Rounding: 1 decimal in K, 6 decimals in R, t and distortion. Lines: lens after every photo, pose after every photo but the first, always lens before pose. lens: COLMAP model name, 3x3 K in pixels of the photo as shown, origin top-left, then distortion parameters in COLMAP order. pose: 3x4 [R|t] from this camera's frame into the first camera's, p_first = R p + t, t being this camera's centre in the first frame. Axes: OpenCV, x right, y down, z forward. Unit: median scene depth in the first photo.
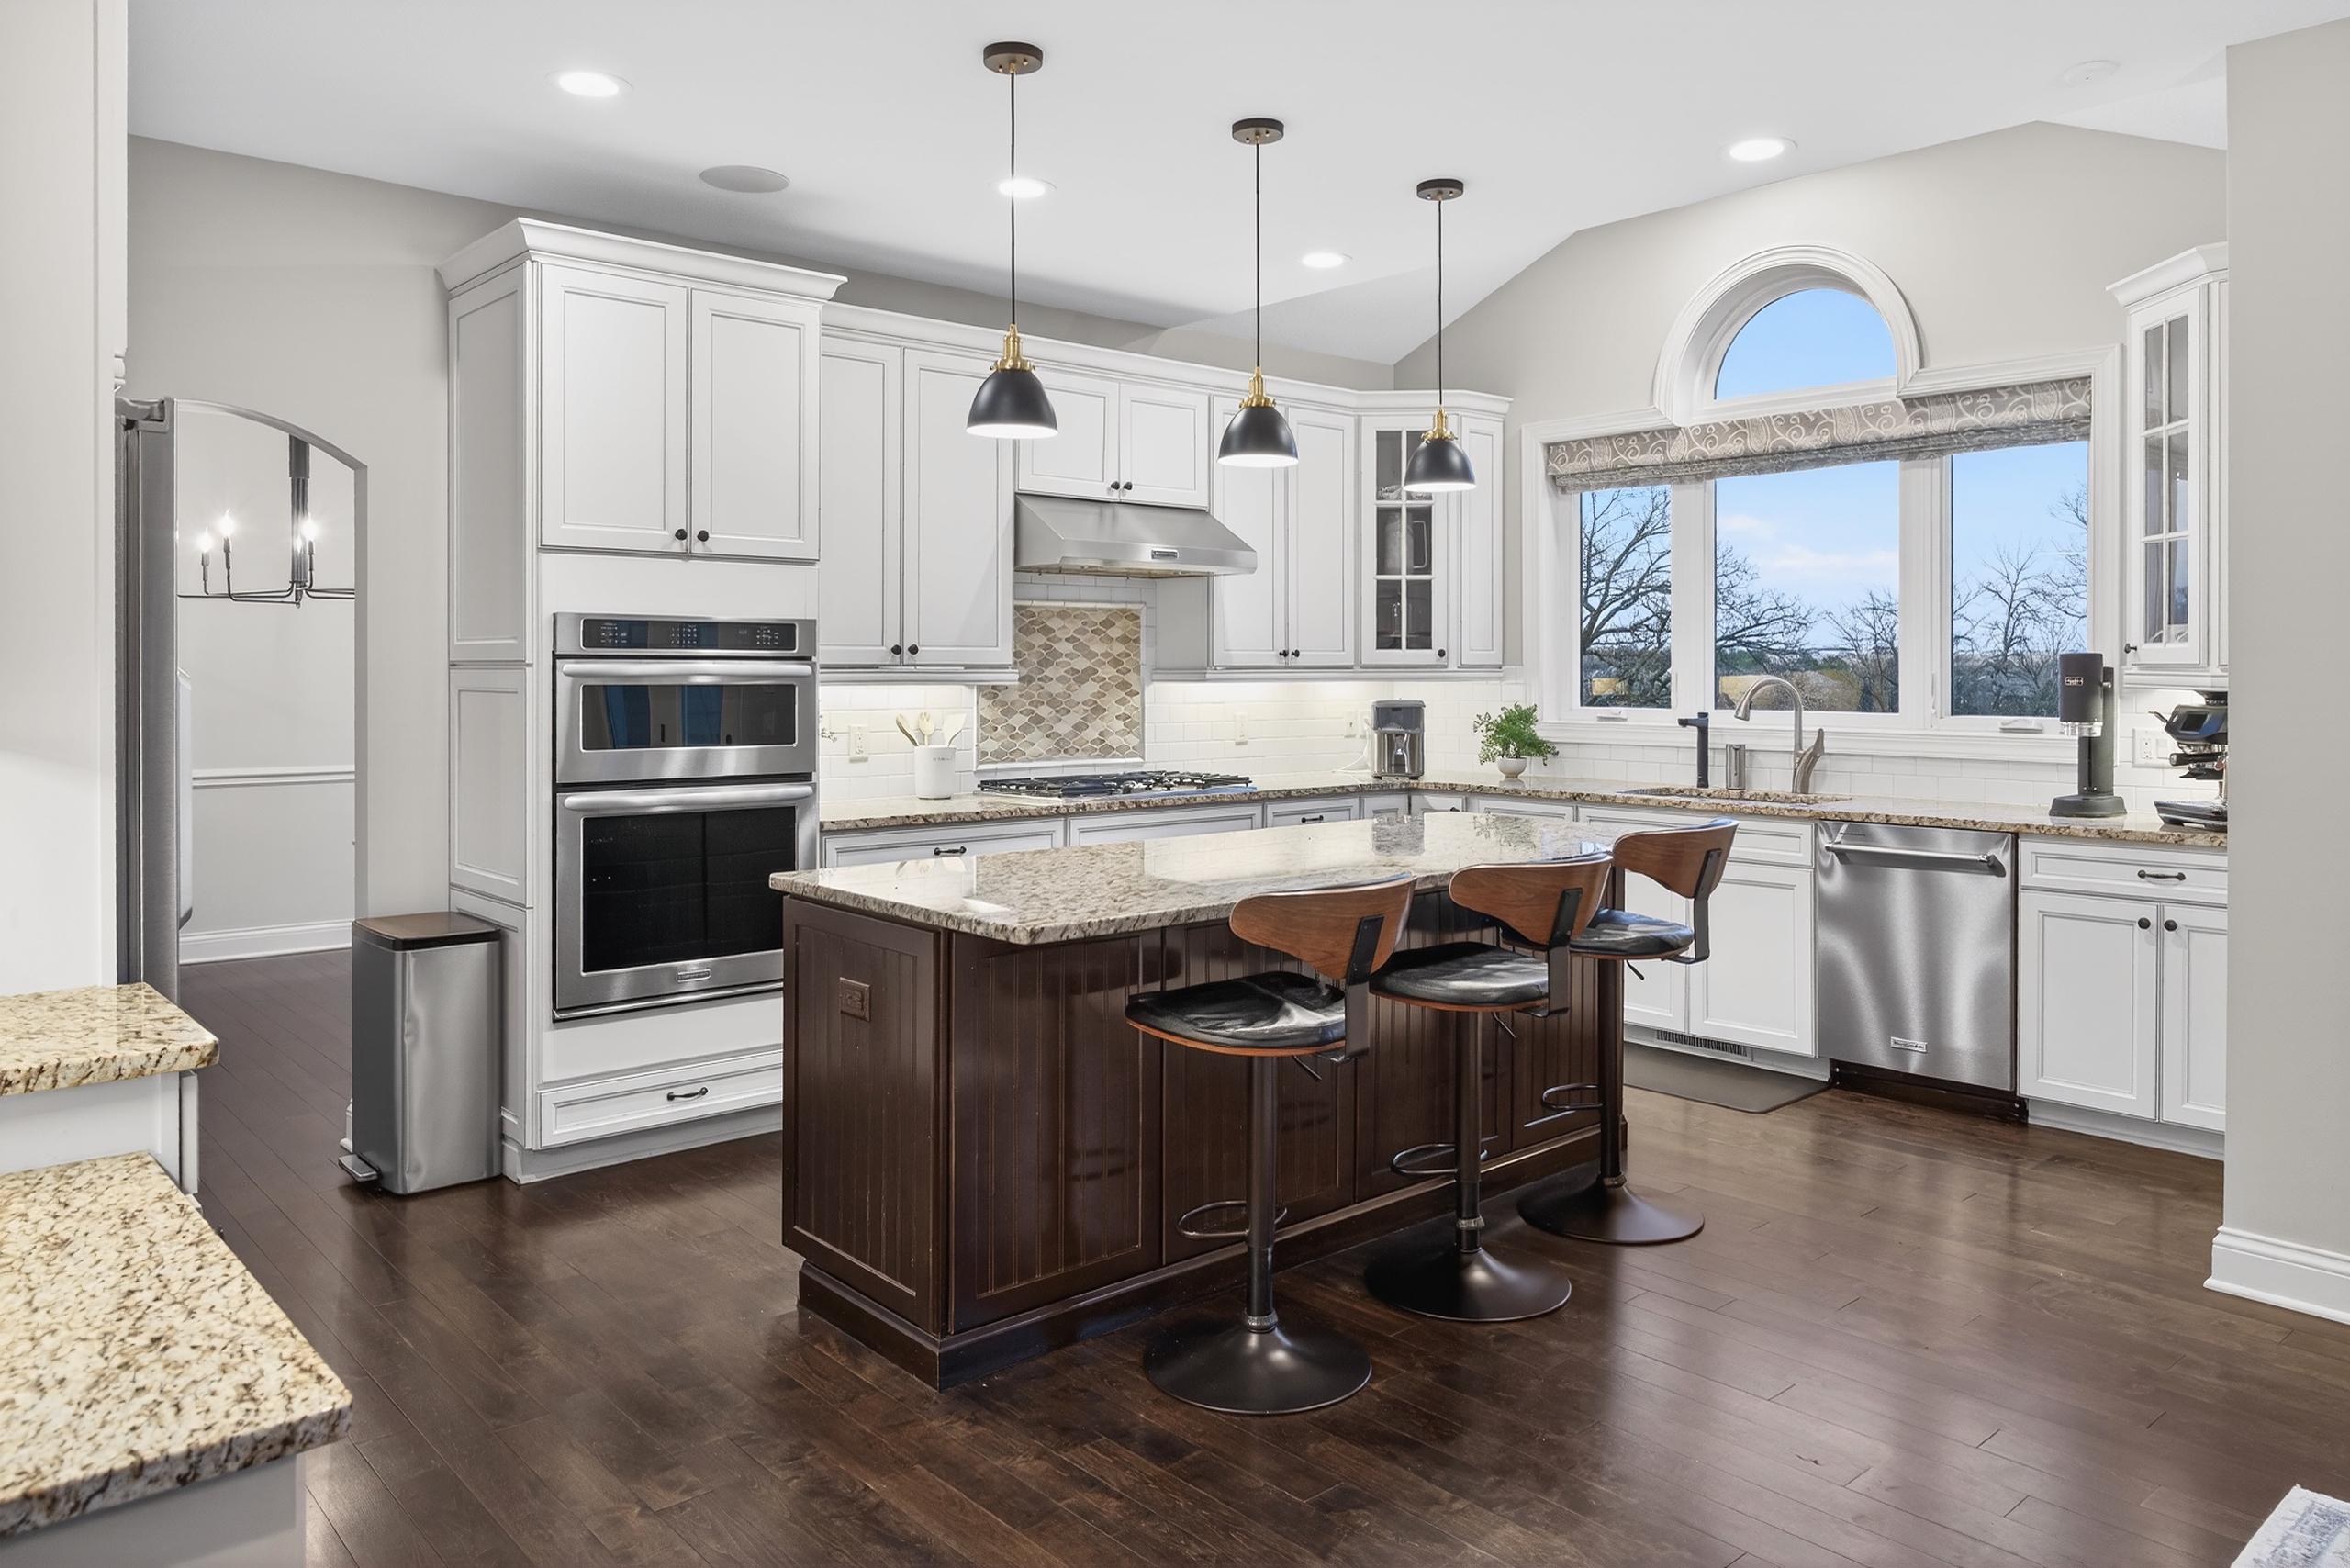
lens RADIAL K [[1628.7, 0, 1176.6], [0, 1628.7, 794.7], [0, 0, 1]] dist [-0.003172, -0.002359]
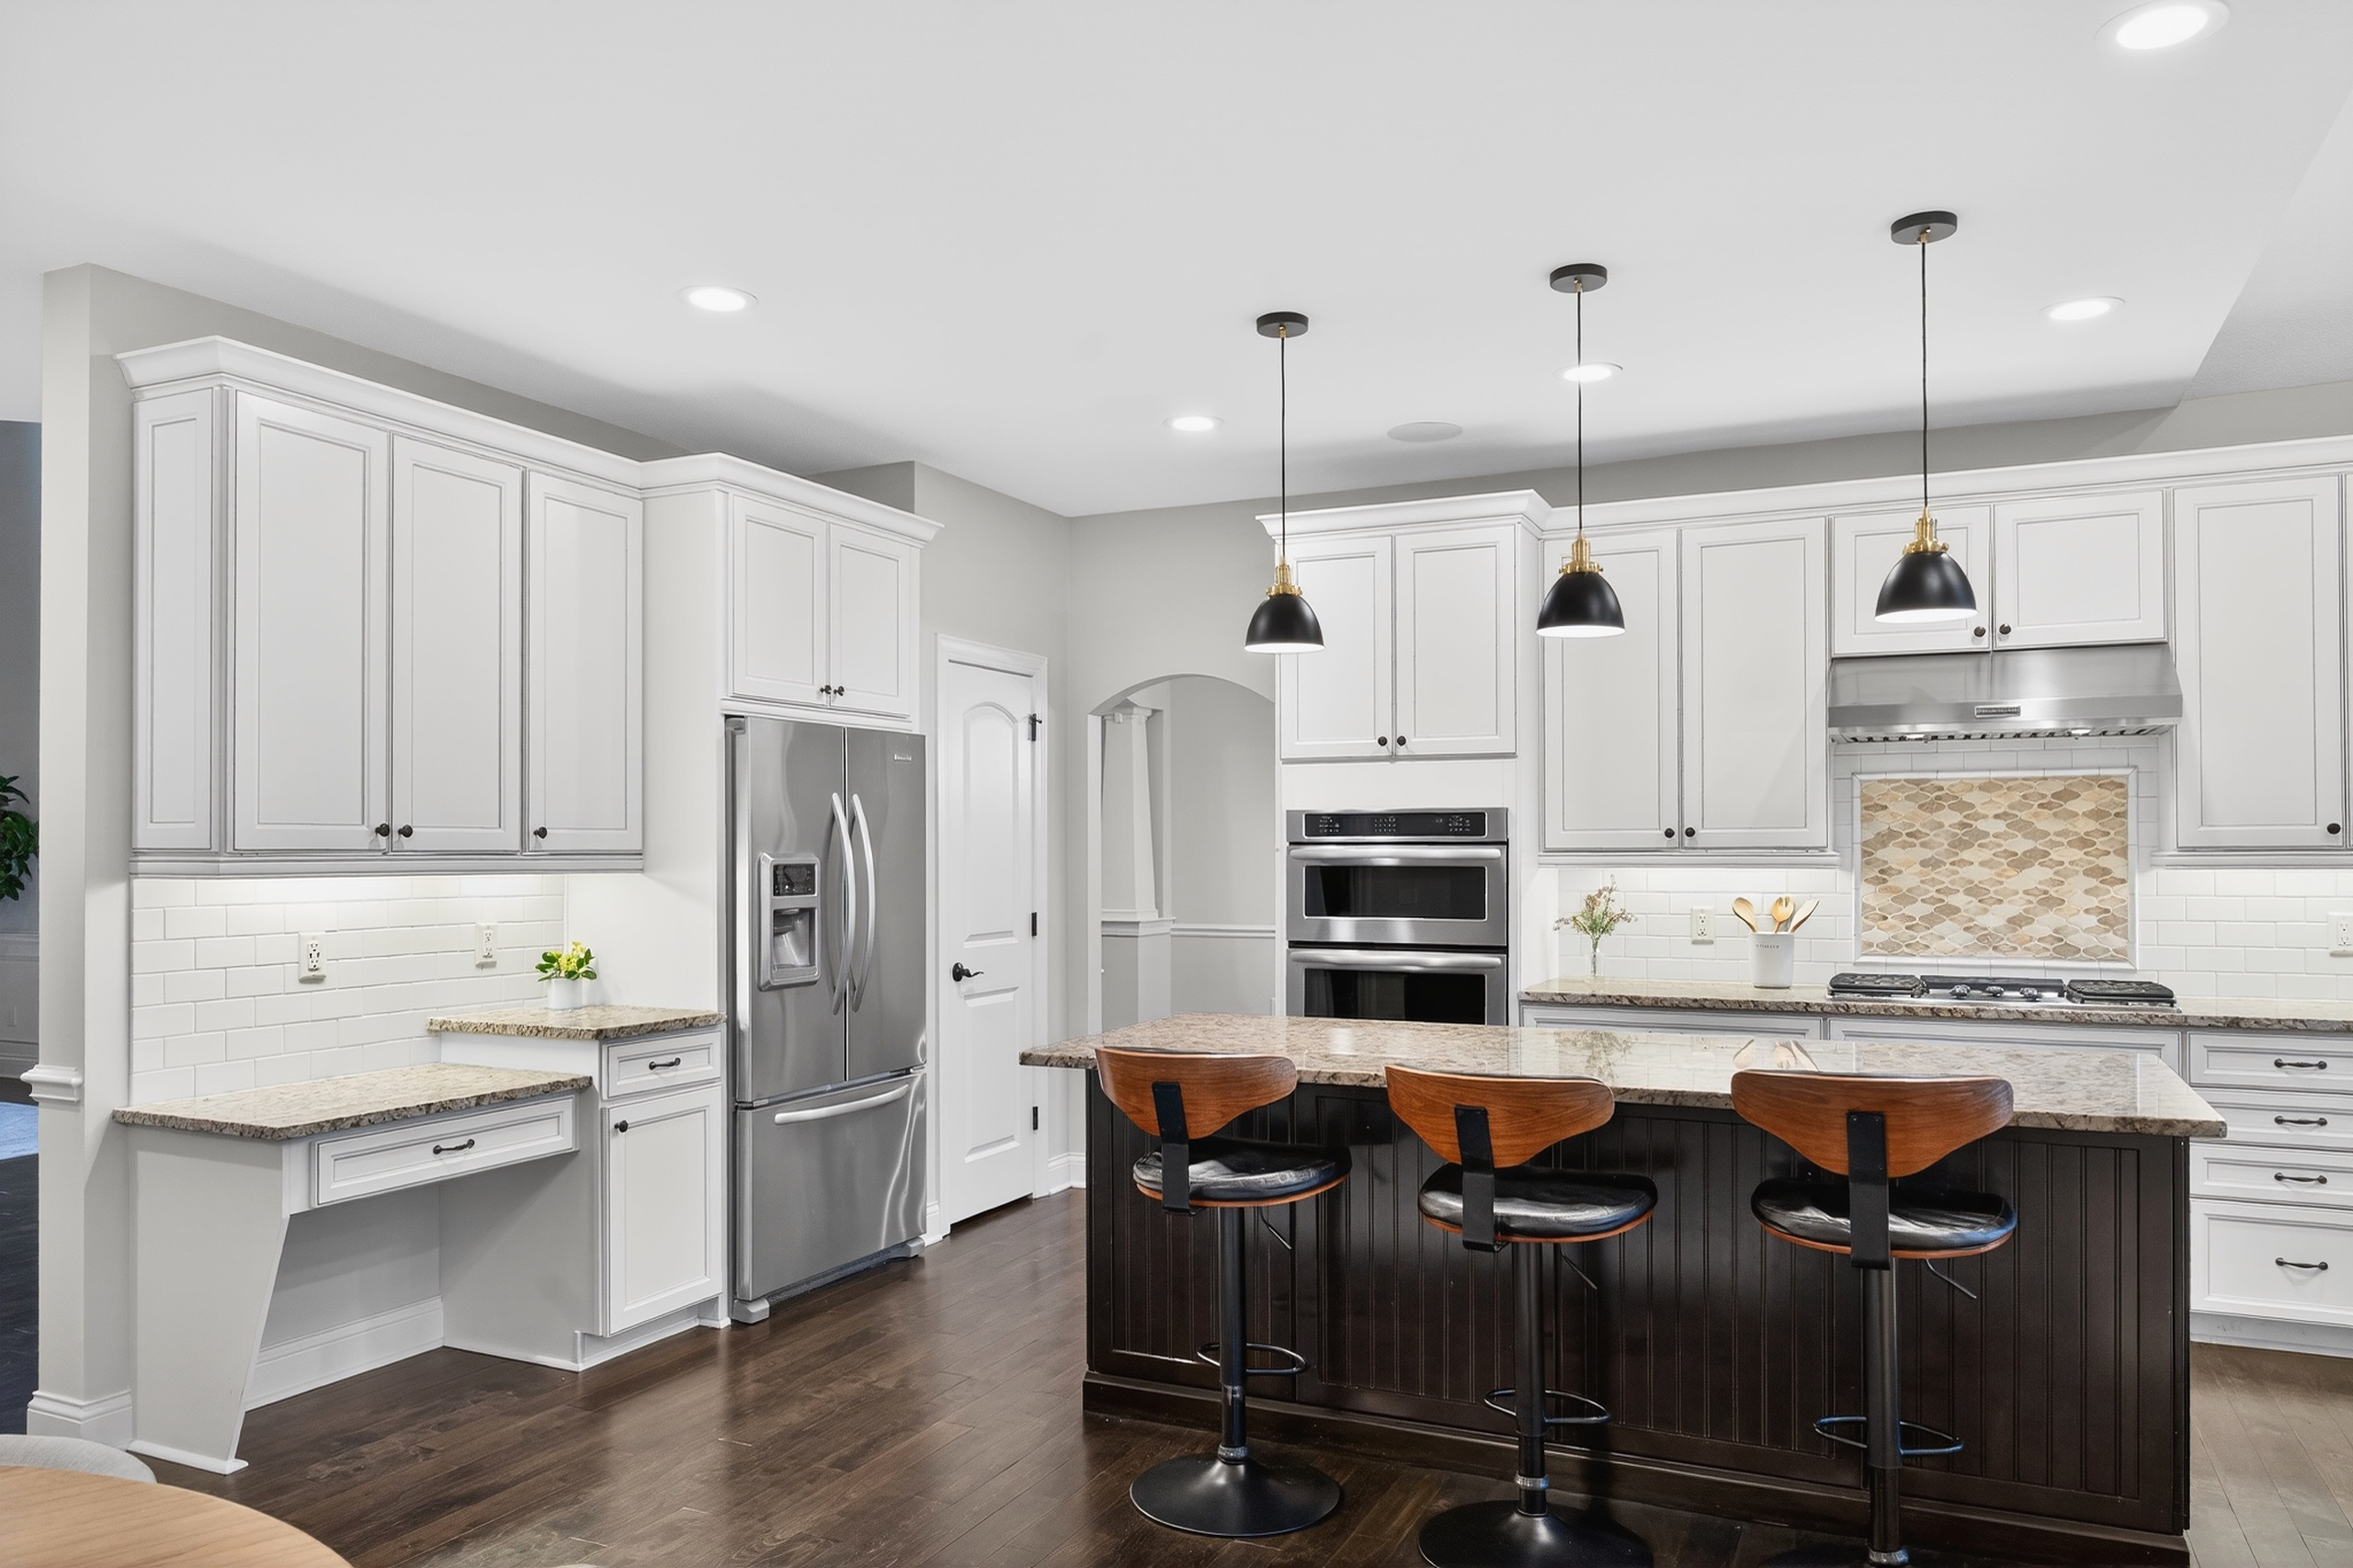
lens RADIAL K [[1630.7, 0, 1191.8], [0, 1630.7, 966.1], [0, 0, 1]] dist [-0.003172, -0.002359]
pose [[0.401198, 0.061751, -0.913908, 0.560828], [-0.067980, 0.996981, 0.037521, -0.021935], [0.913465, 0.047074, 0.404184, 0.290675]]
